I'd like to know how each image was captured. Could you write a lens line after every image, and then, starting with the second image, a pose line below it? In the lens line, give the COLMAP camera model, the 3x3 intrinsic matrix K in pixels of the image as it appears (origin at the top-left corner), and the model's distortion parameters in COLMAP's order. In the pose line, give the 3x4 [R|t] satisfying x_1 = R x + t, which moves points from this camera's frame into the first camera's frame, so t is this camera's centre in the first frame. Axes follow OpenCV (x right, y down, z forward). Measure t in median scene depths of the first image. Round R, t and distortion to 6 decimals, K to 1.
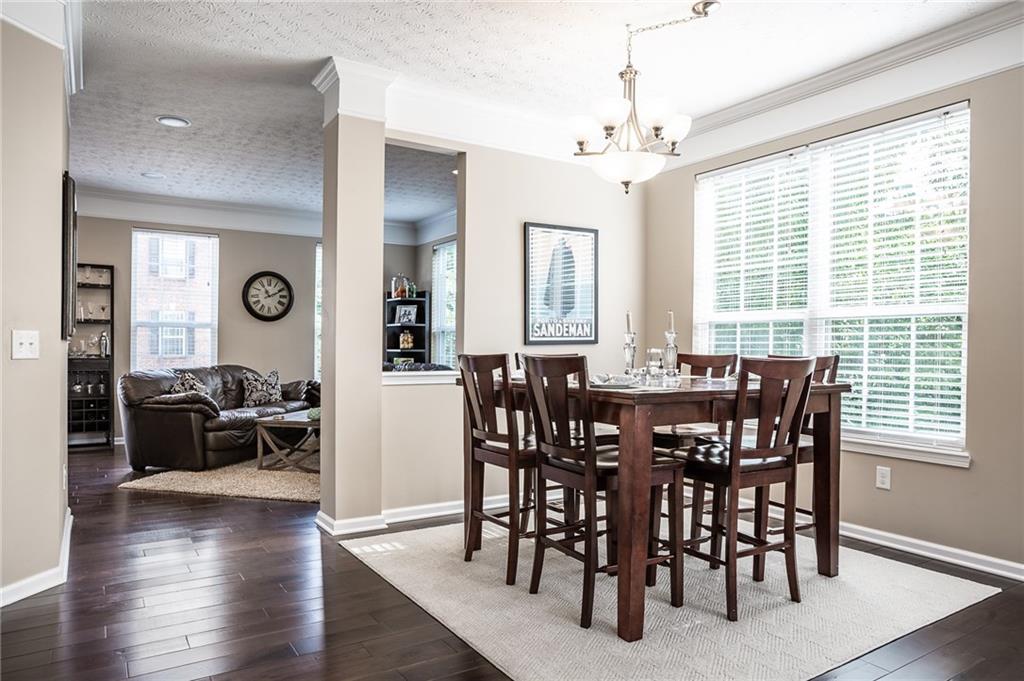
lens RADIAL K [[660.6, 0, 495.0], [0, 660.6, 353.0], [0, 0, 1]] dist [-0.047405, 0.000274]
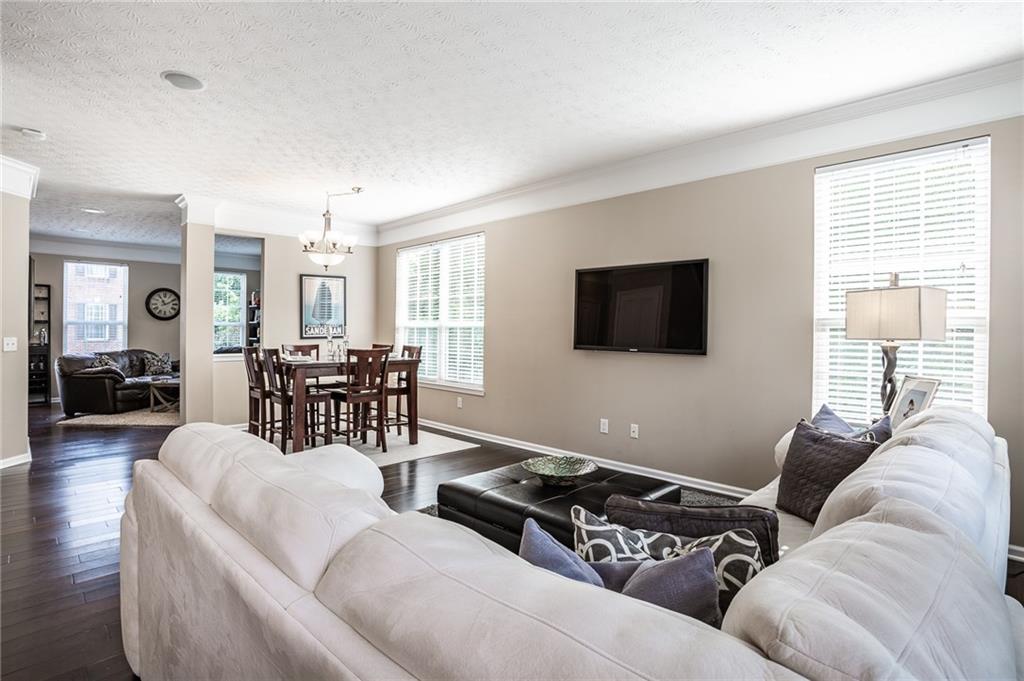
lens RADIAL K [[503.9, 0, 477.0], [0, 503.9, 332.1], [0, 0, 1]] dist [-0.031805, 0.009826]
pose [[0.981504, -0.001910, 0.191433, 0.176074], [0.002708, 0.999989, -0.003910, -0.016952], [-0.191423, 0.004356, 0.981498, -0.335758]]
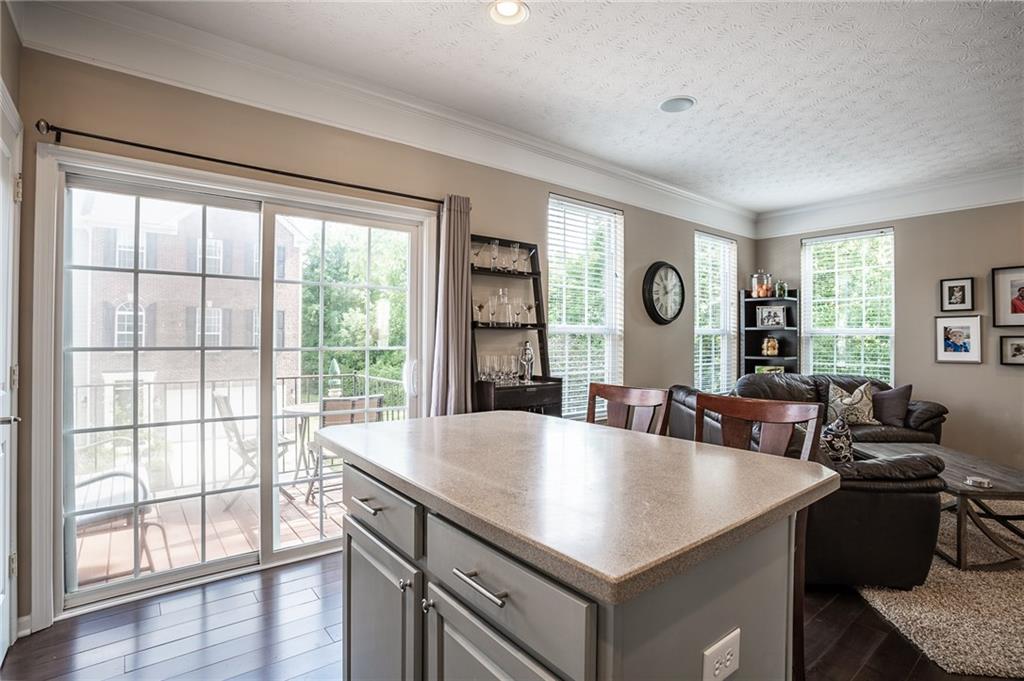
lens RADIAL K [[502.8, 0, 514.2], [0, 502.8, 334.0], [0, 0, 1]] dist [-0.076218, 0.028798]
pose [[0.993899, -0.002593, 0.110260, -0.686266], [0.004491, 0.999846, -0.016969, -0.032459], [-0.110199, 0.017361, 0.993758, 0.491775]]
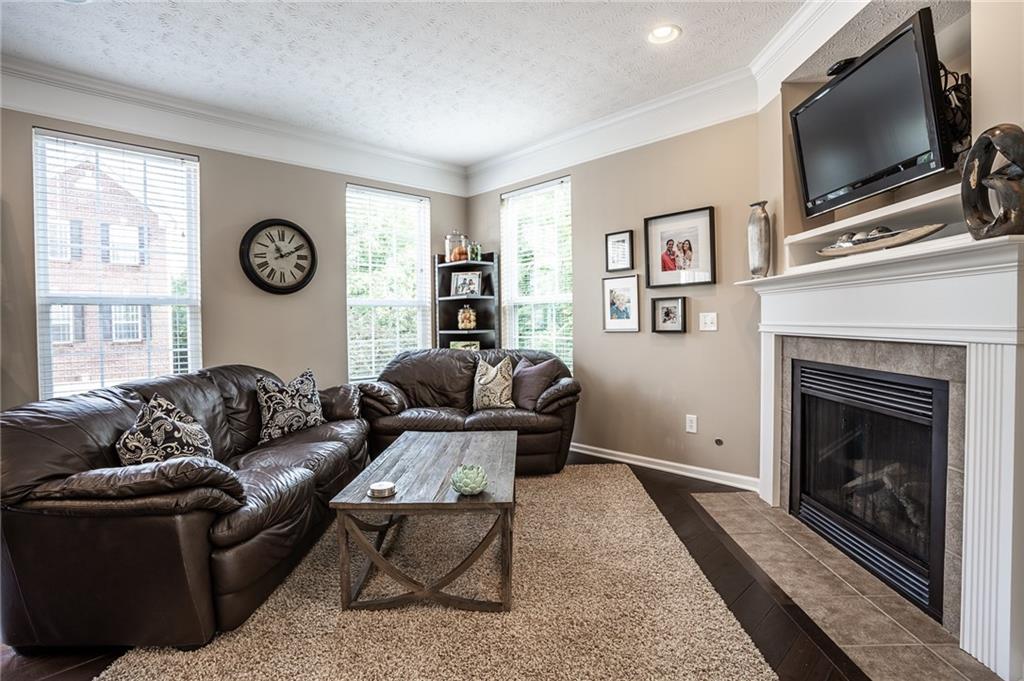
lens RADIAL K [[502.8, 0, 514.2], [0, 502.8, 334.0], [0, 0, 1]] dist [-0.076218, 0.028798]
pose [[0.977051, -0.028988, 0.211023, -0.257648], [0.025926, 0.999515, 0.017262, -0.012233], [-0.211421, -0.011395, 0.977329, 0.535469]]
